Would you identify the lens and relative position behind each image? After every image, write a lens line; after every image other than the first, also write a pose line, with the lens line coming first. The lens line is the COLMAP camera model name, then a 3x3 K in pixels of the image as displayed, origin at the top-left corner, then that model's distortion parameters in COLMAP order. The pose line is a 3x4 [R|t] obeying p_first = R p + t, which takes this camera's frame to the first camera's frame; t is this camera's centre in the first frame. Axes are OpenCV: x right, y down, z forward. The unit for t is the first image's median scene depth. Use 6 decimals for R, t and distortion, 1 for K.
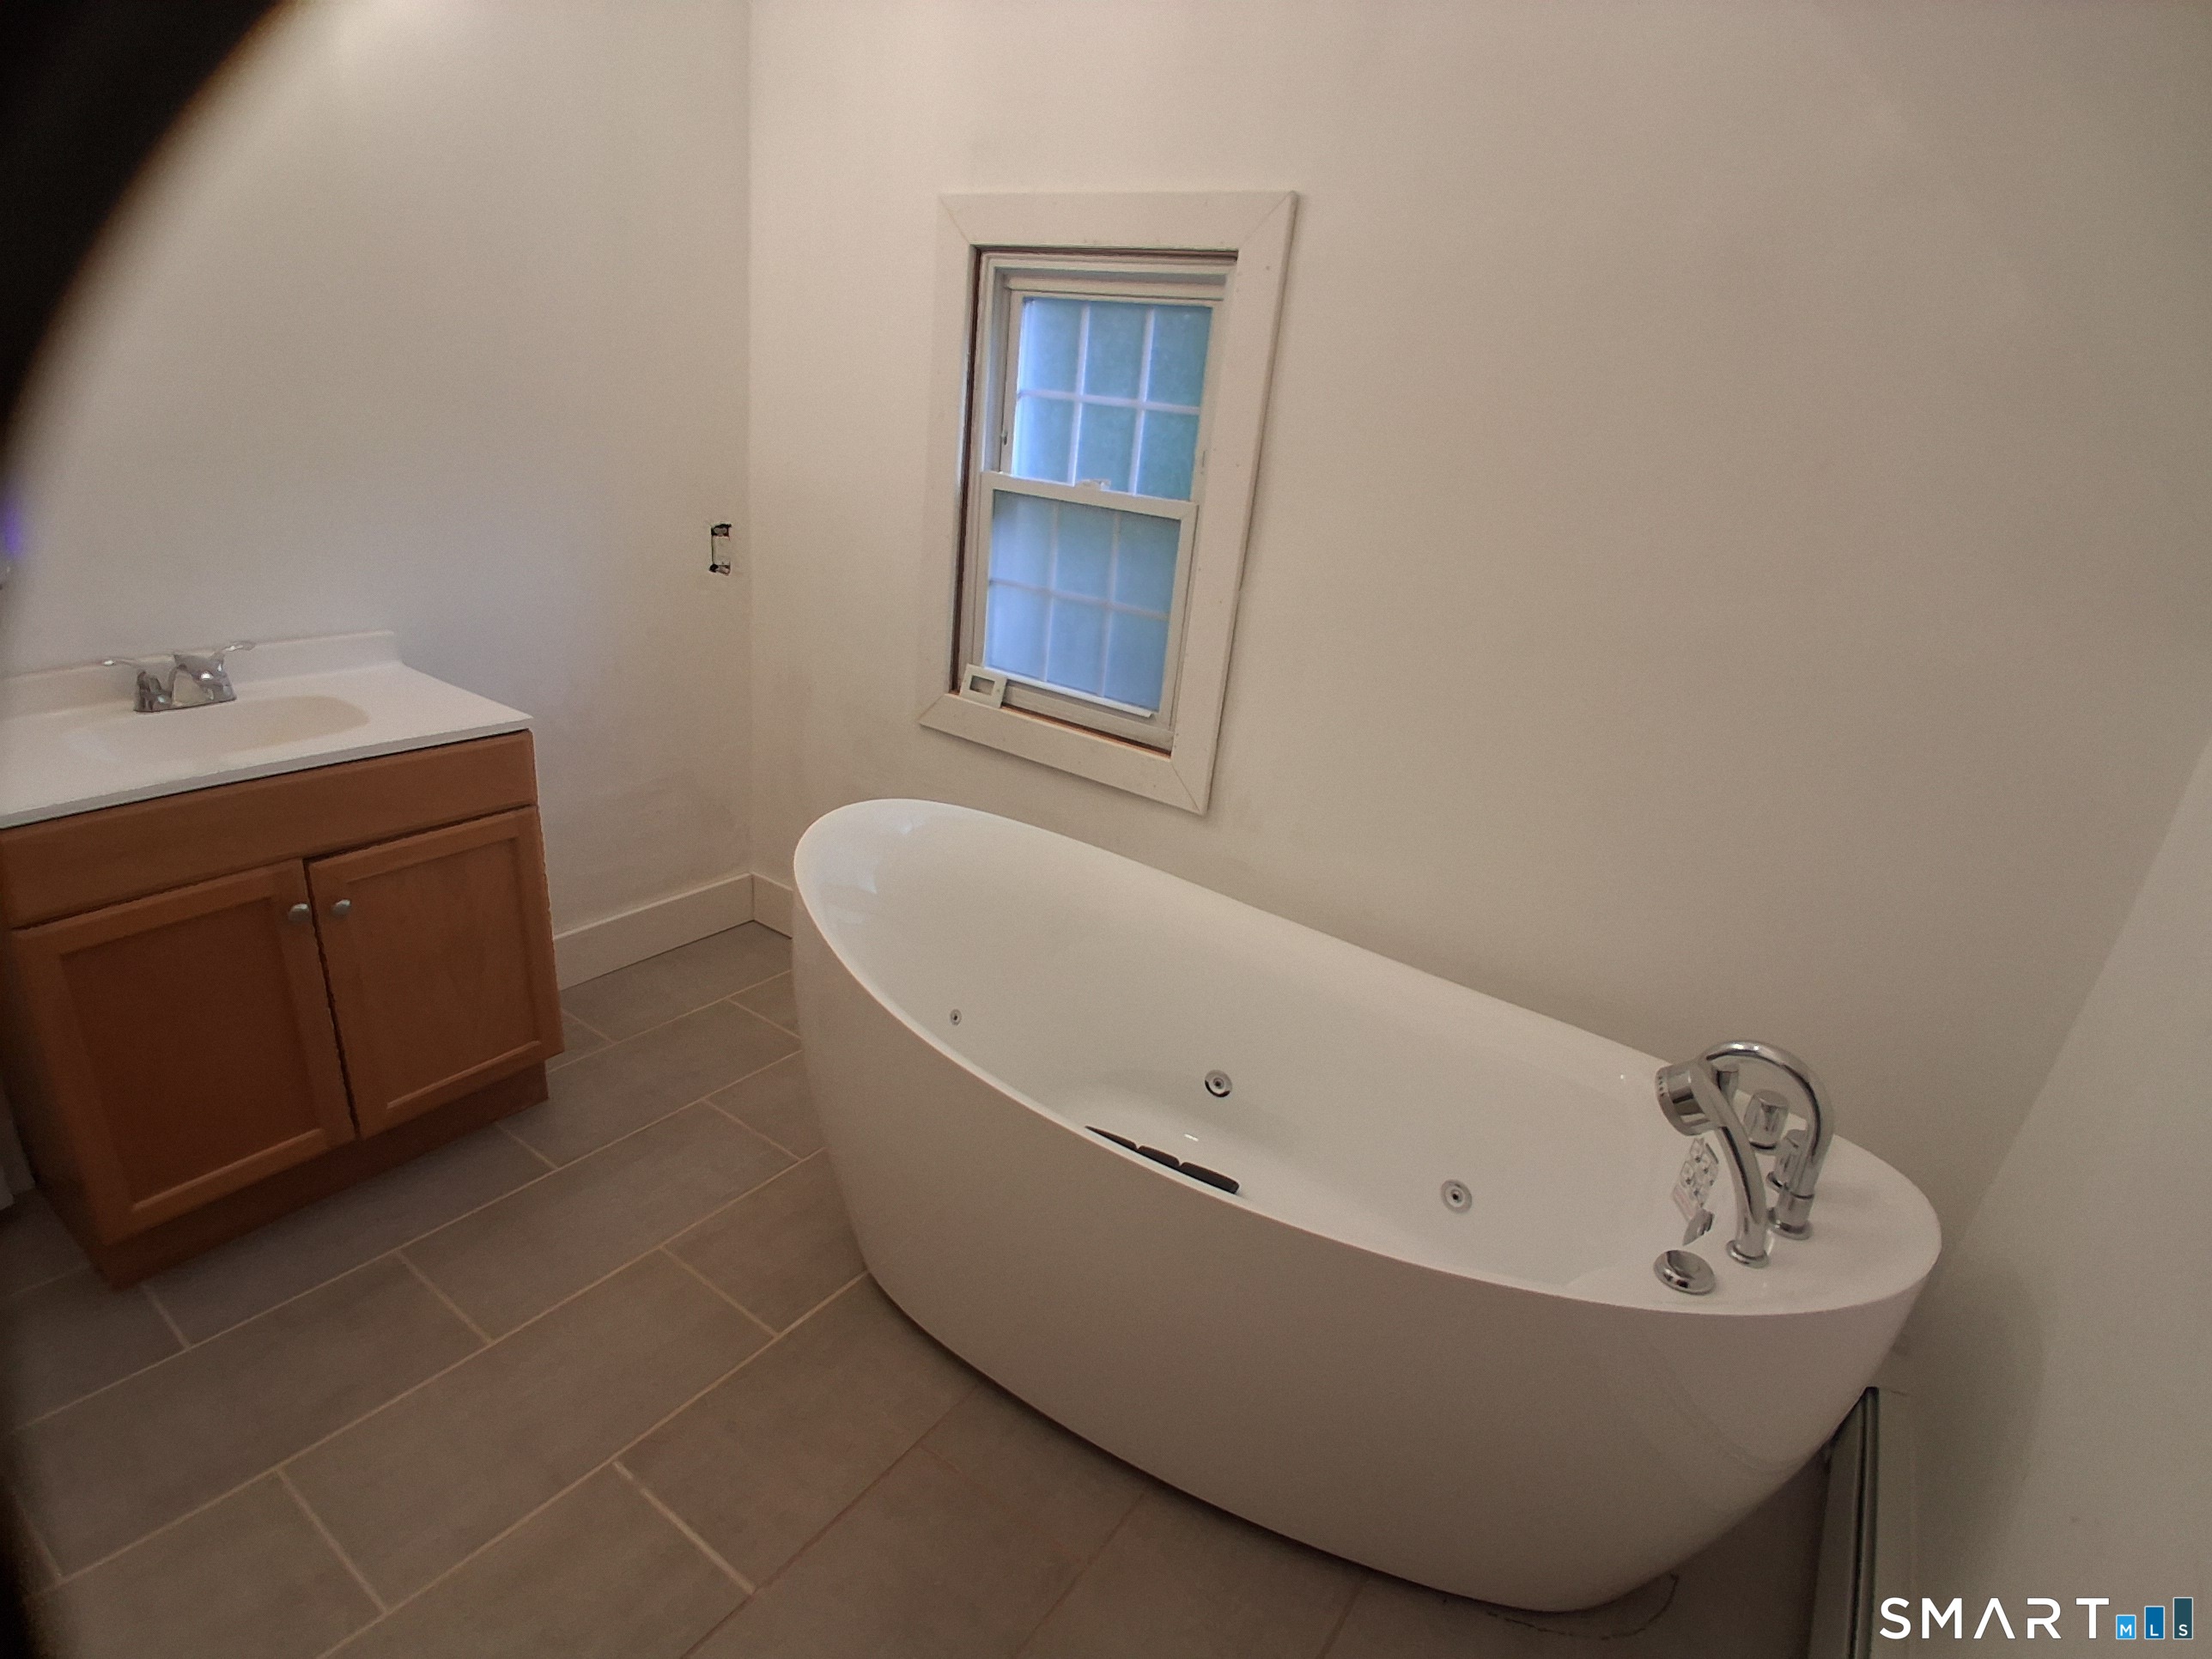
lens RADIAL K [[1100.9, 0, 1117.9], [0, 1100.9, 826.9], [0, 0, 1]] dist [0.009567, -0.051134]
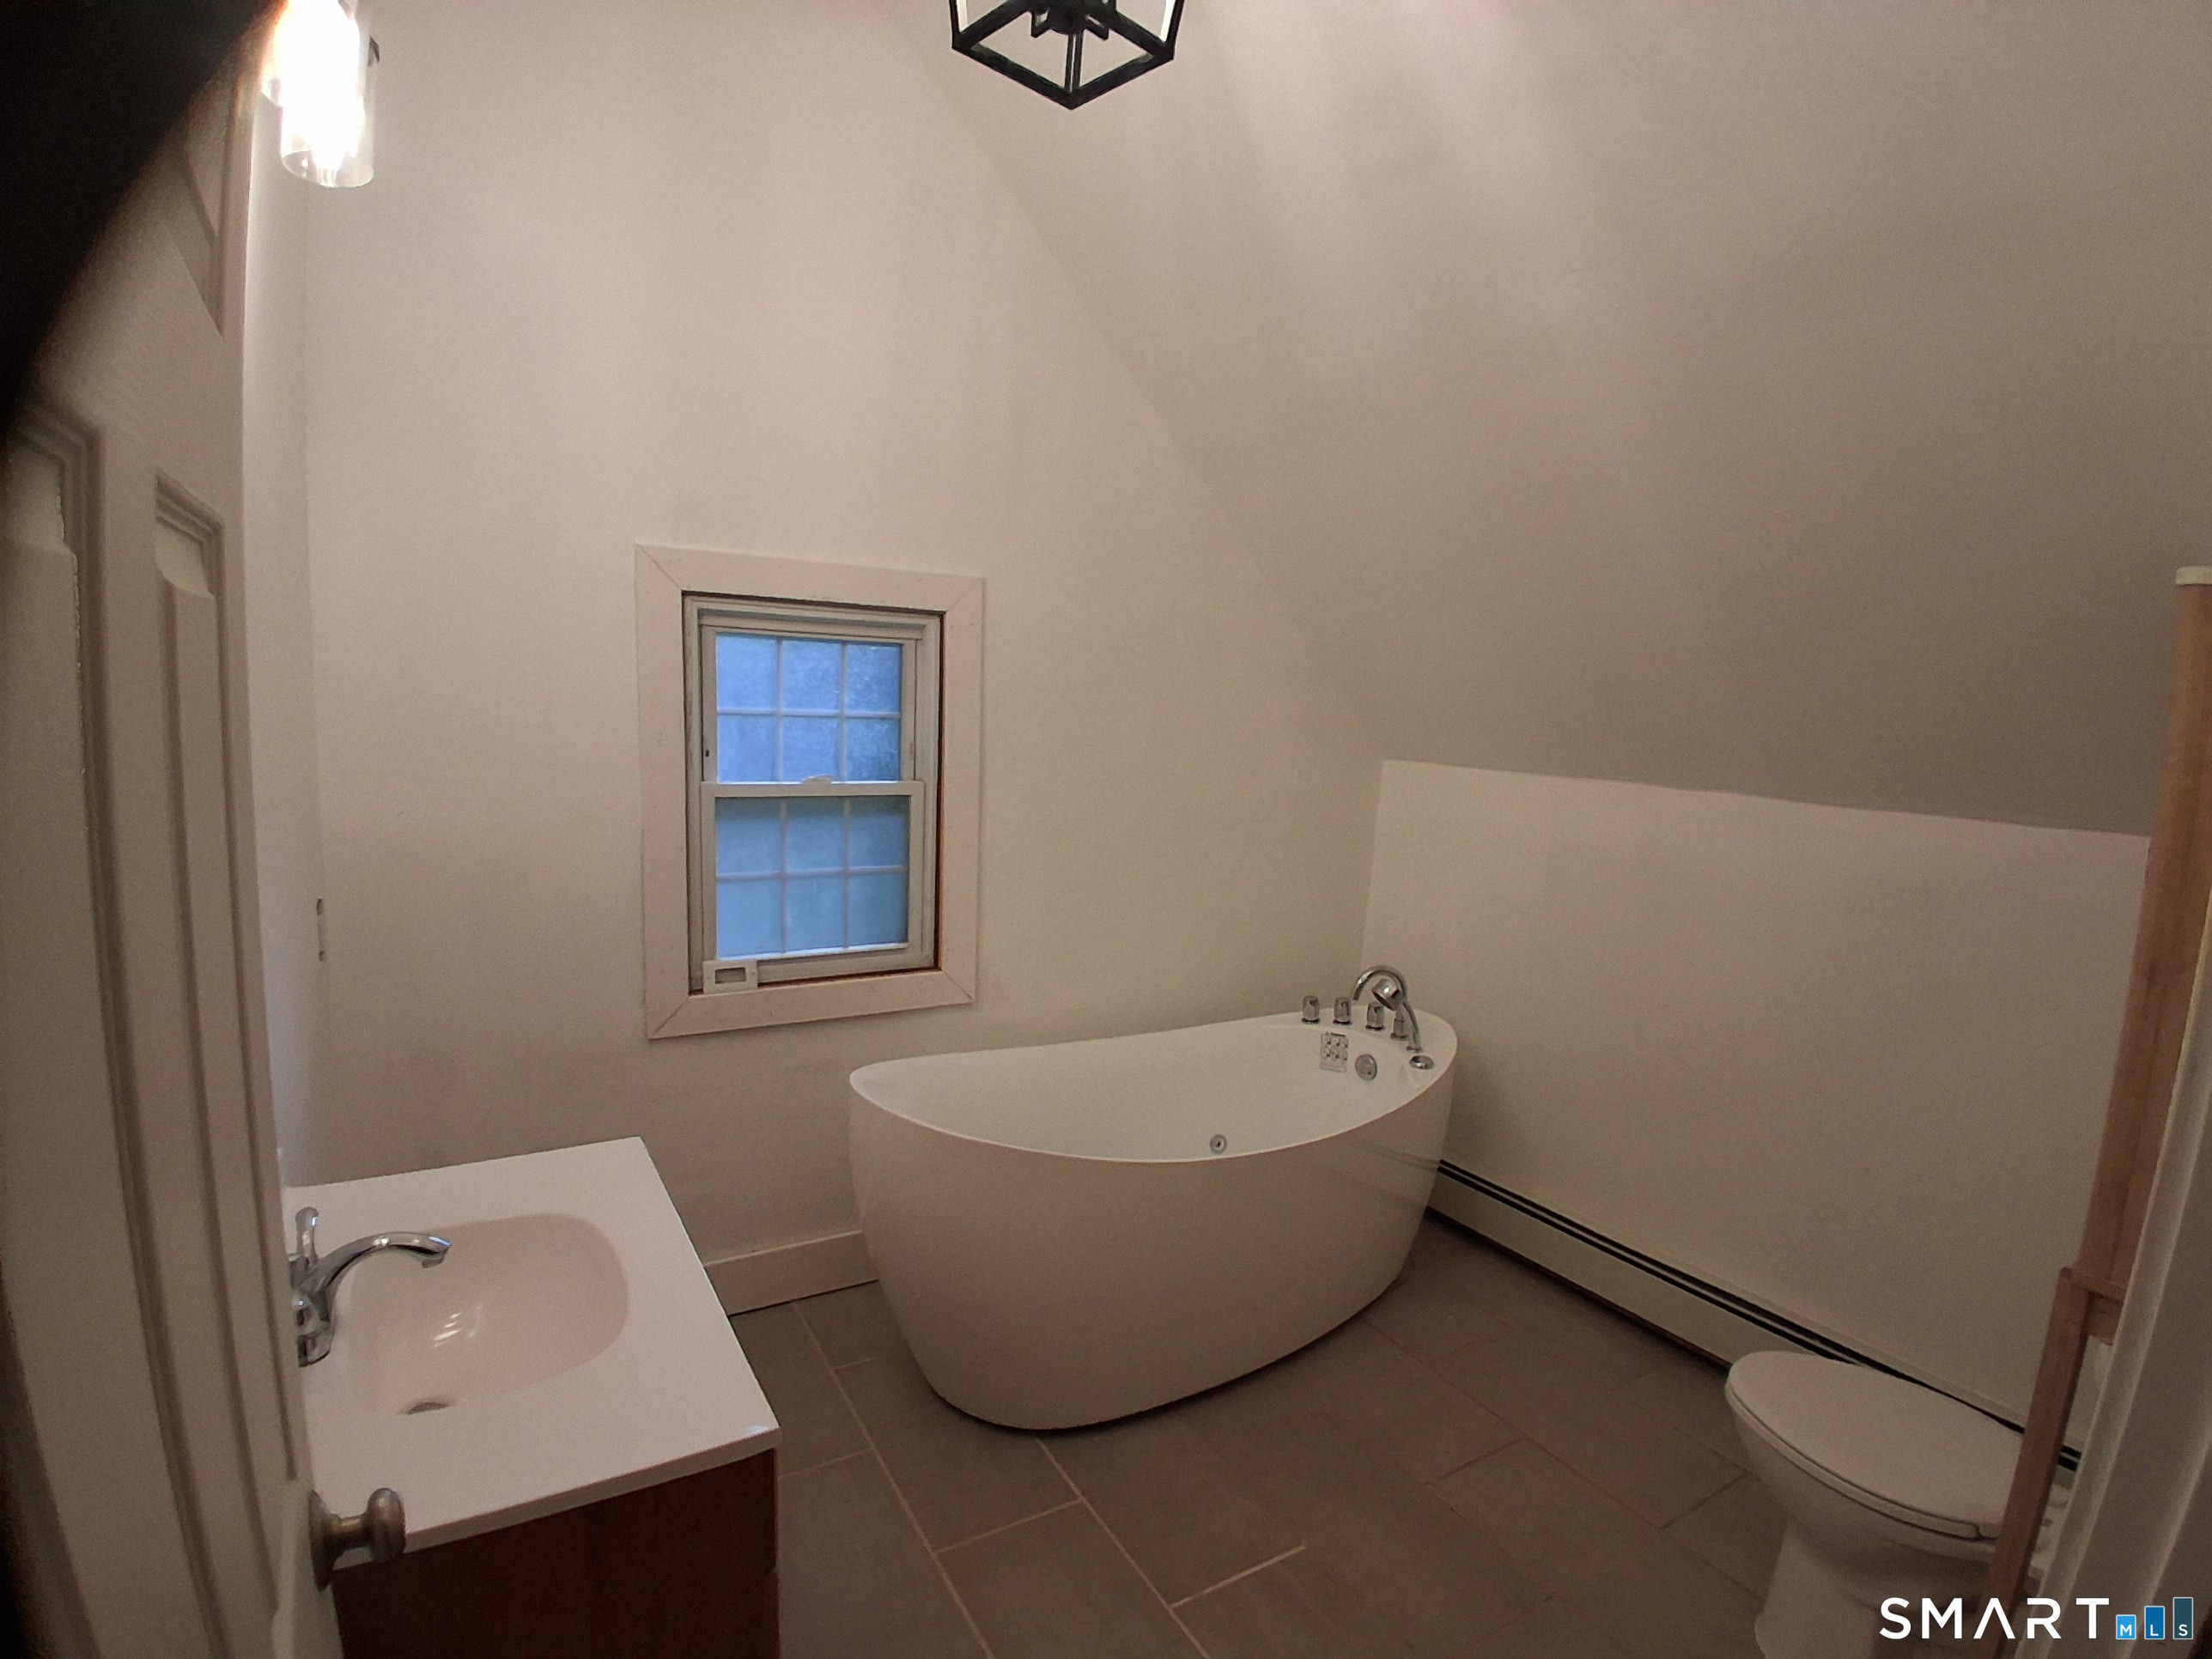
lens RADIAL K [[1068.5, 0, 1107.3], [0, 1068.5, 833.6], [0, 0, 1]] dist [-0.061049, -0.000050]
pose [[0.429189, -0.180828, 0.884928, -0.931967], [0.337275, 0.940968, 0.028701, -0.181517], [-0.837880, 0.286146, 0.464842, 0.211219]]
